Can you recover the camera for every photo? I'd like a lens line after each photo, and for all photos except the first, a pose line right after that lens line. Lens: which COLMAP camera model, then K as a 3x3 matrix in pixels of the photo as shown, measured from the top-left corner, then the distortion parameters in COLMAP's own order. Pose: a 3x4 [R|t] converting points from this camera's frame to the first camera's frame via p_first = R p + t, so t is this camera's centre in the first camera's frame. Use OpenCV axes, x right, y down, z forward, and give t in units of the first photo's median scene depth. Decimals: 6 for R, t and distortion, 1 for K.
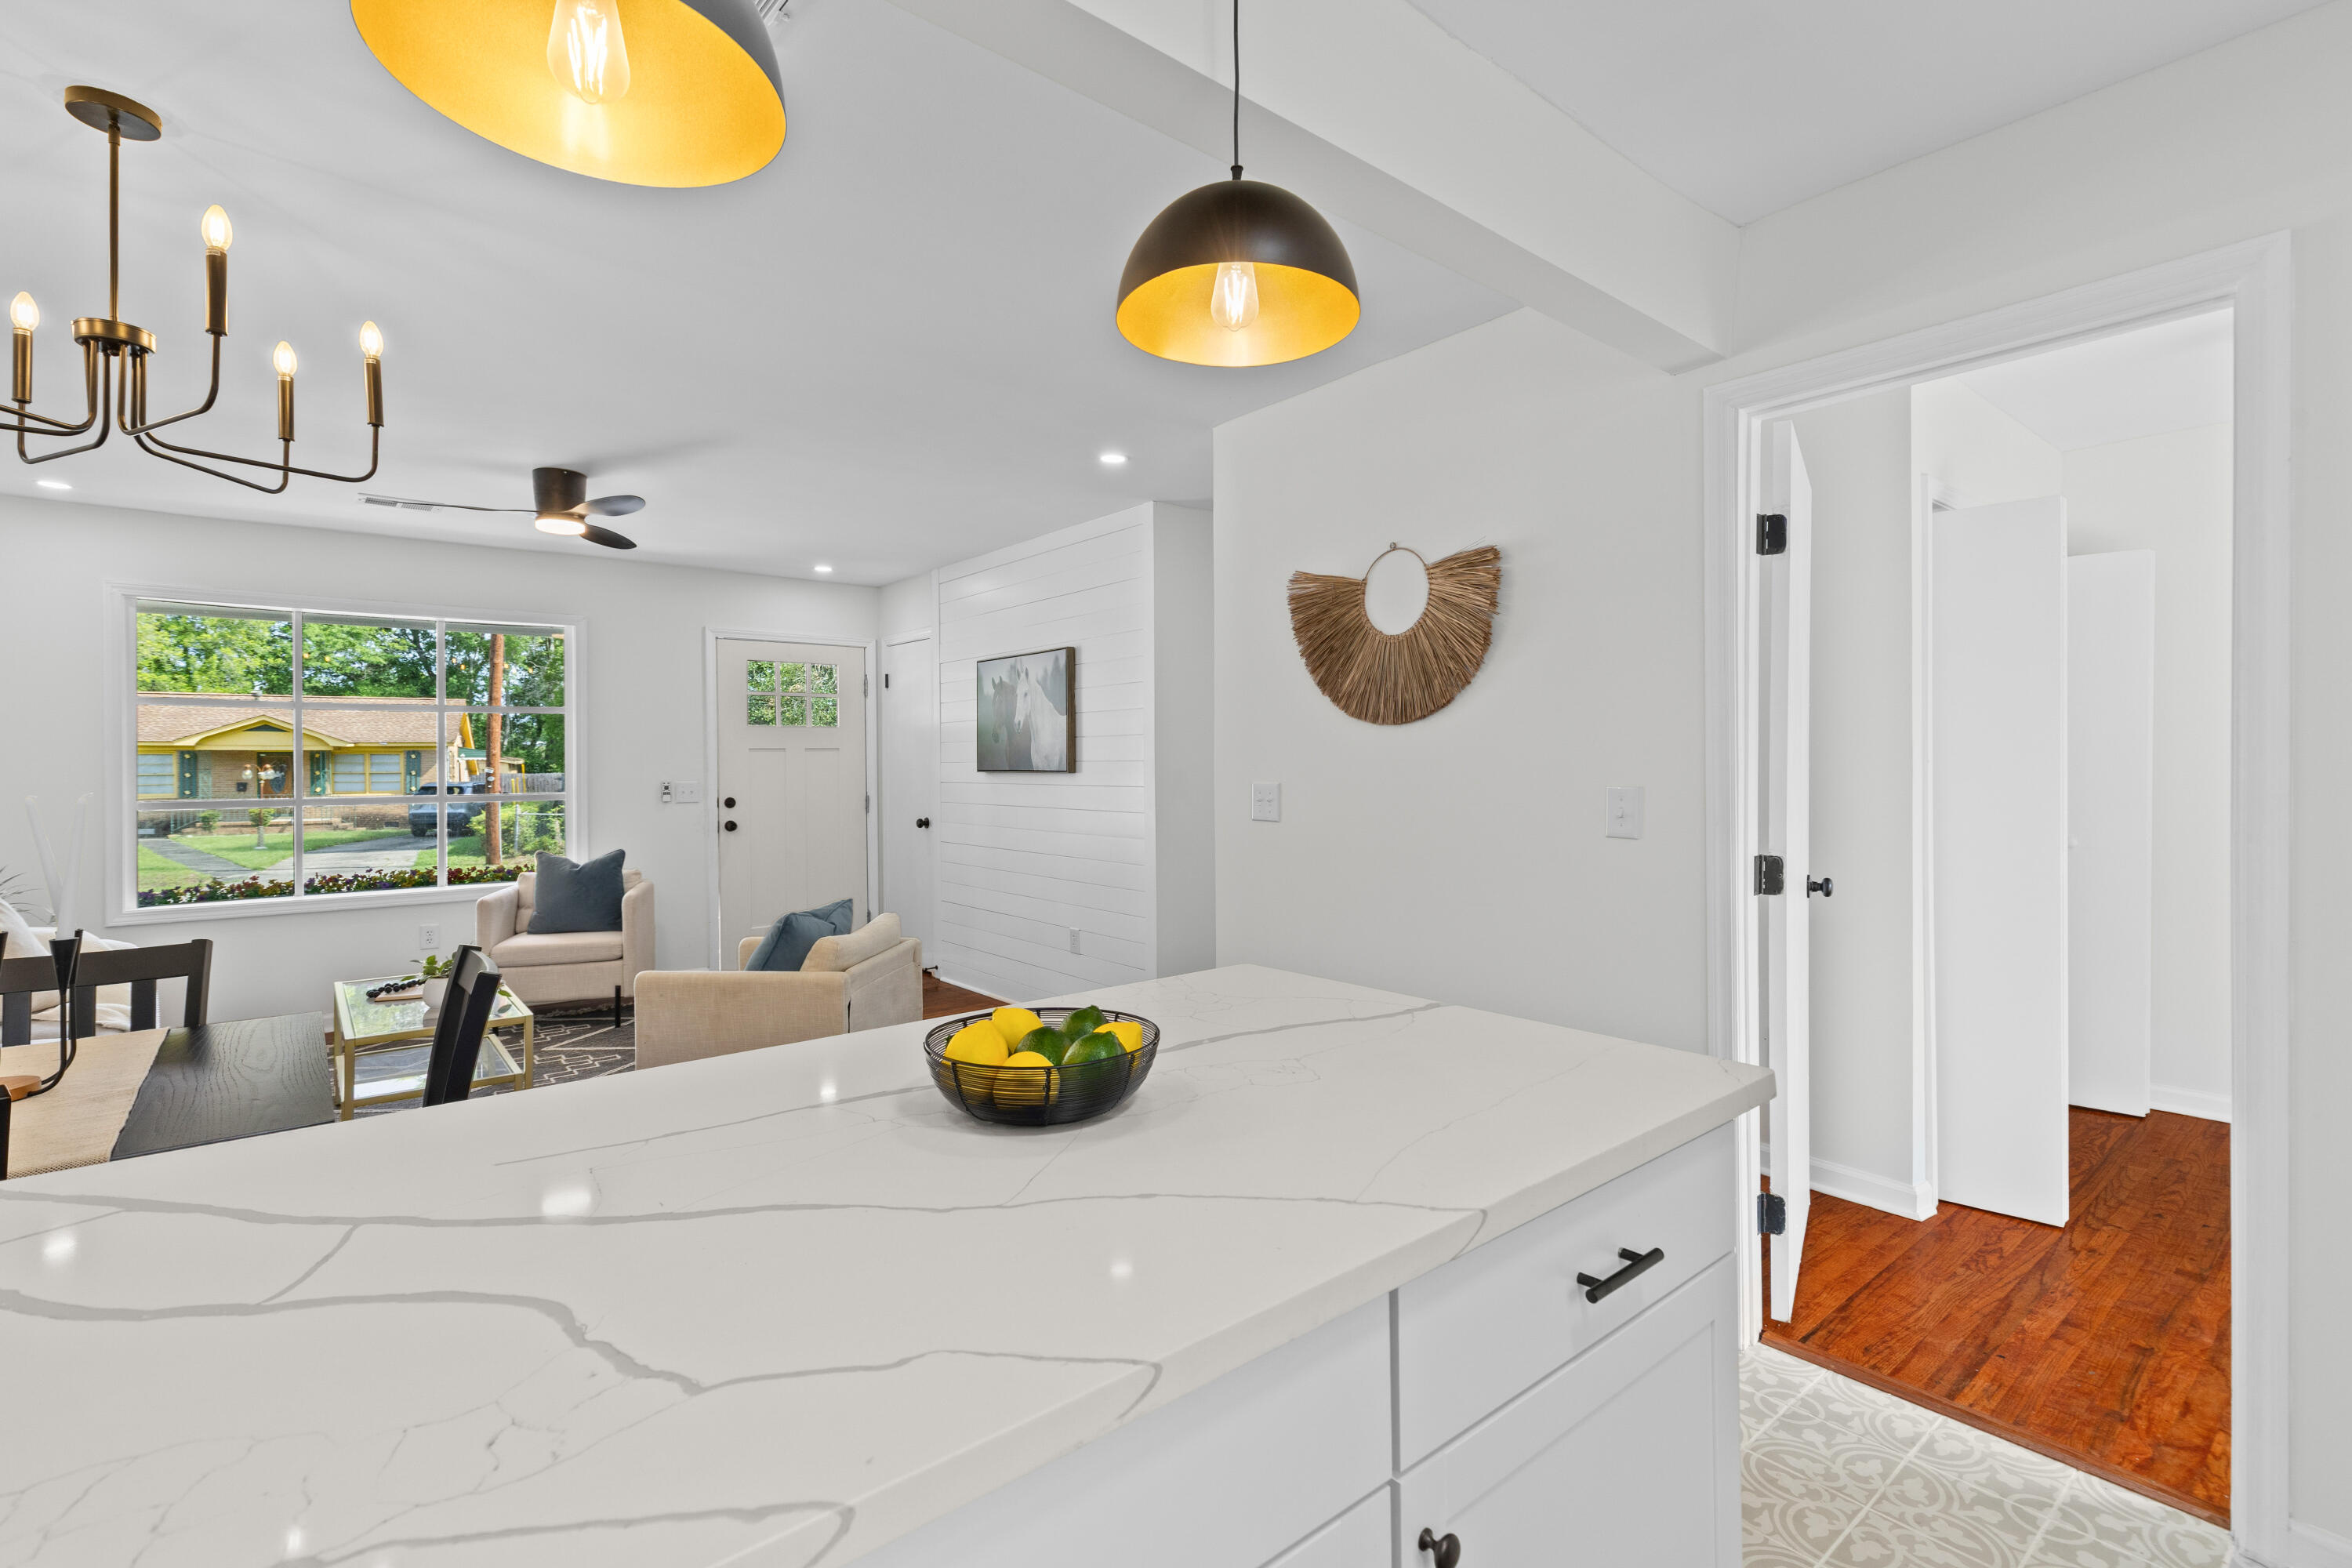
lens RADIAL K [[1067.5, 0, 1176.0], [0, 1067.5, 768.9], [0, 0, 1]] dist [0.002632, 0.000236]
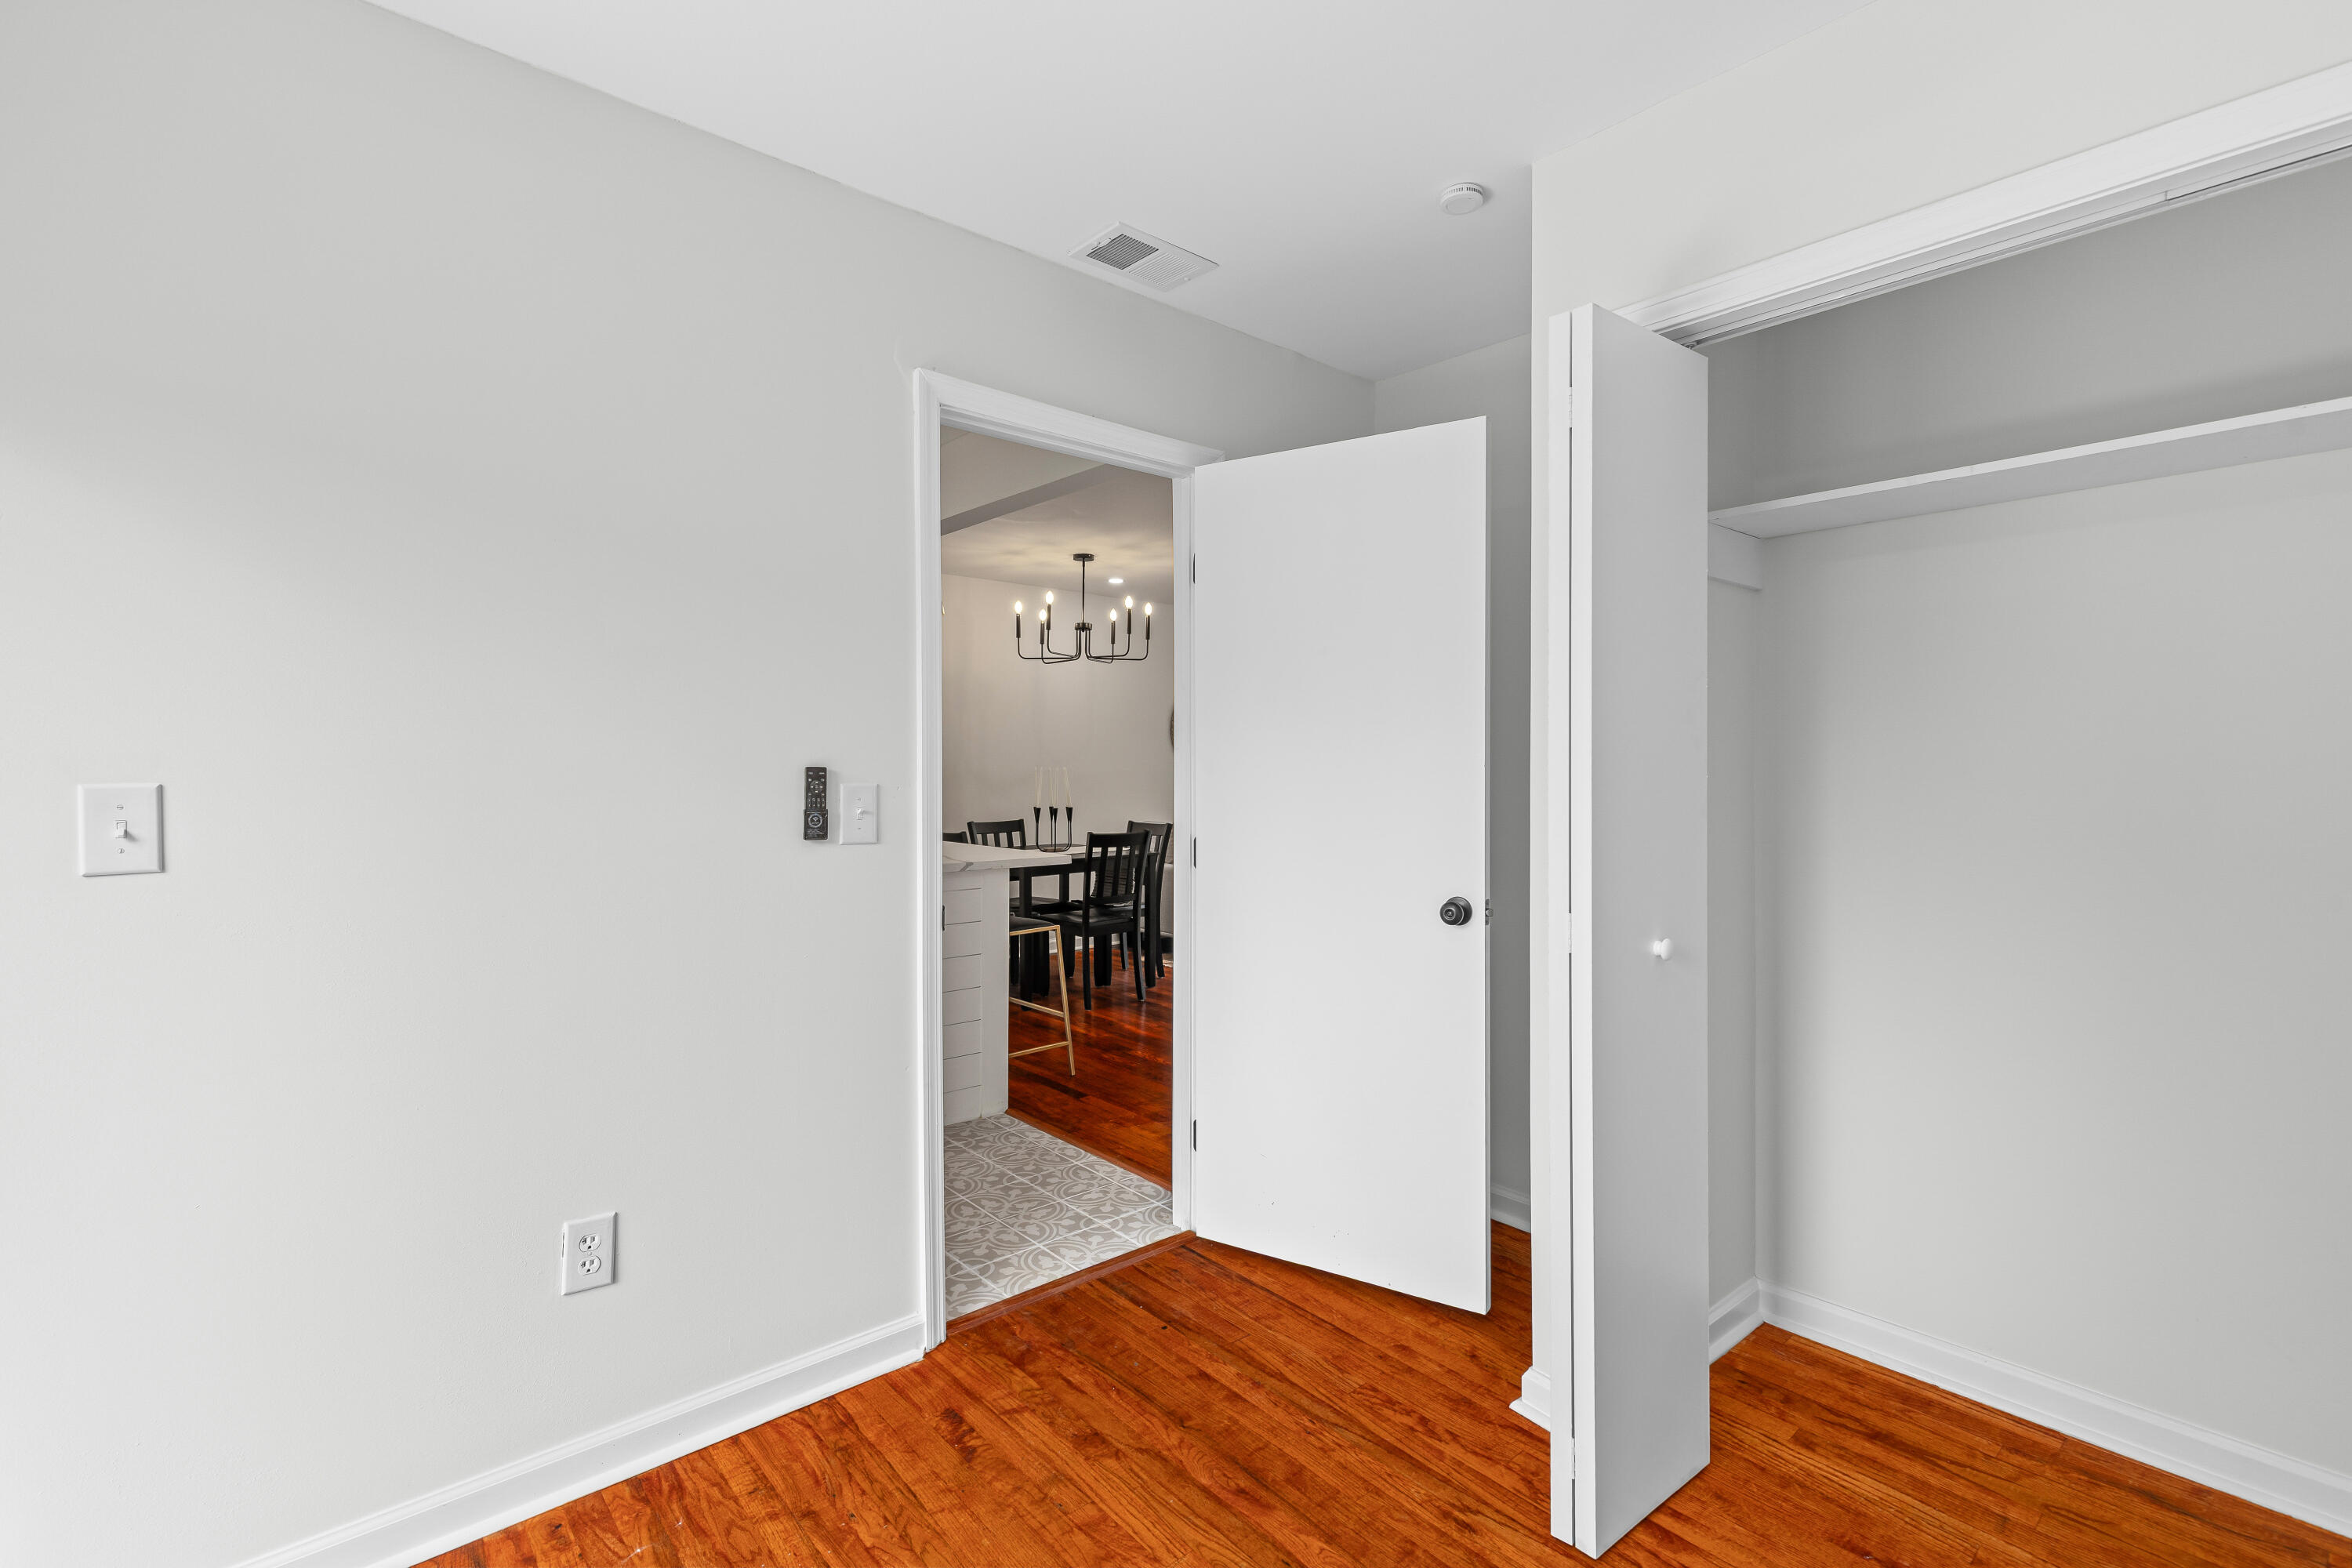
lens RADIAL K [[1067.5, 0, 1176.7], [0, 1067.5, 775.4], [0, 0, 1]] dist [0.002632, 0.000236]
pose [[0.016407, 0.013586, -0.999773, 1.521809], [-0.006597, 0.999887, 0.013479, -0.000887], [0.999844, 0.006374, 0.016495, 0.838024]]
